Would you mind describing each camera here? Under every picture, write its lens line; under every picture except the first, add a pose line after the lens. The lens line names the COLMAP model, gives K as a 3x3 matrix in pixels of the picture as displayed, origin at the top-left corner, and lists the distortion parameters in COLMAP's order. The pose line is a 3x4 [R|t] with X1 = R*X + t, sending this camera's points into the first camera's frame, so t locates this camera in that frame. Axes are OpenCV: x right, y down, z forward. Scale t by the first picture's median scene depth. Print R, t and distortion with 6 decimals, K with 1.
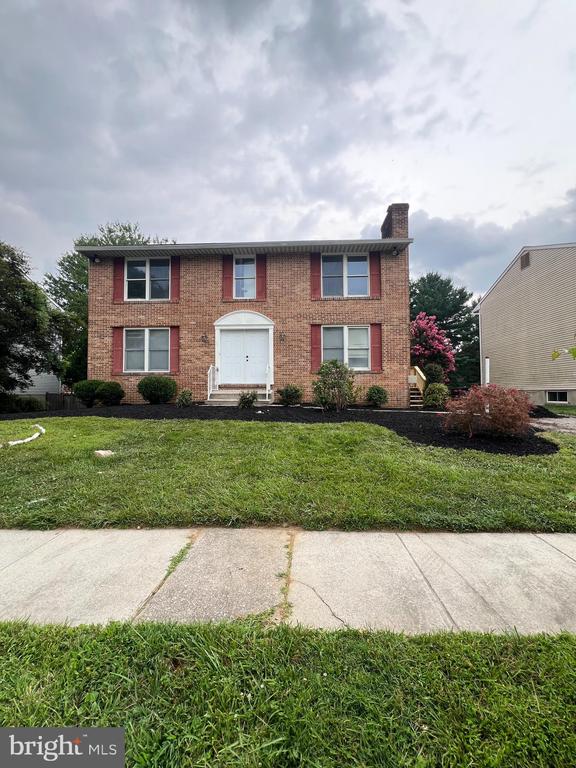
lens RADIAL K [[308.6, 0, 288.0], [0, 308.6, 384.0], [0, 0, 1]] dist [0.000842, 0.000037]
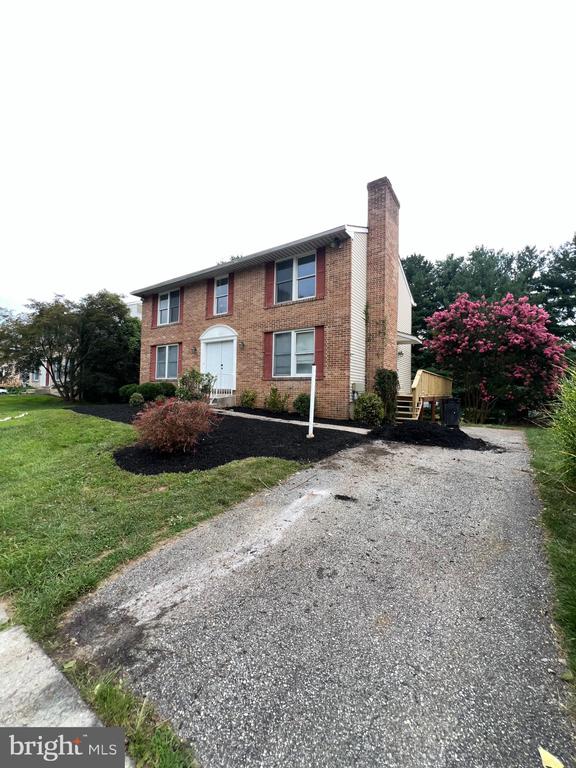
lens RADIAL K [[308.6, 0, 288.0], [0, 308.6, 384.0], [0, 0, 1]] dist [0.000842, 0.000037]
pose [[0.846128, 0.008097, -0.532918, 0.686889], [-0.014732, 0.999858, -0.008198, -0.013424], [0.532776, 0.014788, 0.846127, 0.172766]]
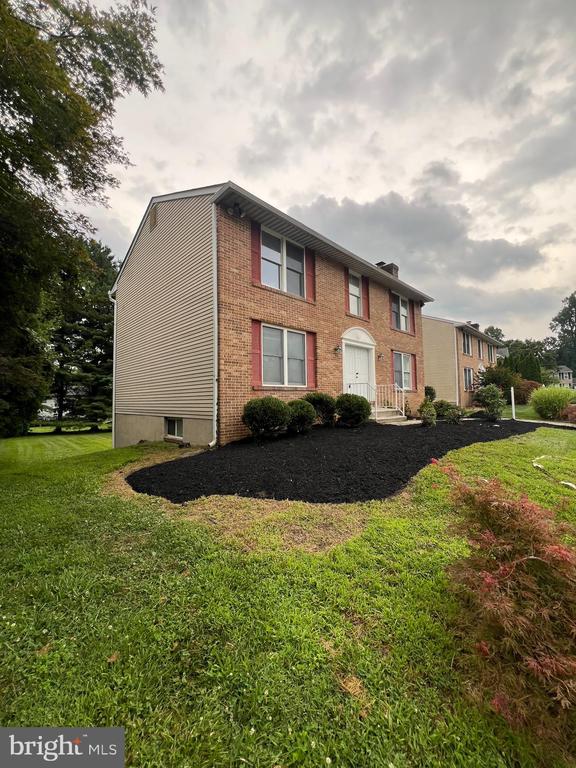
lens RADIAL K [[308.6, 0, 288.0], [0, 308.6, 384.0], [0, 0, 1]] dist [0.000842, 0.000037]
pose [[0.682467, 0.031875, 0.730221, -1.025000], [-0.001941, 0.999124, -0.041799, -0.012869], [-0.730914, 0.027108, 0.681931, 0.491356]]
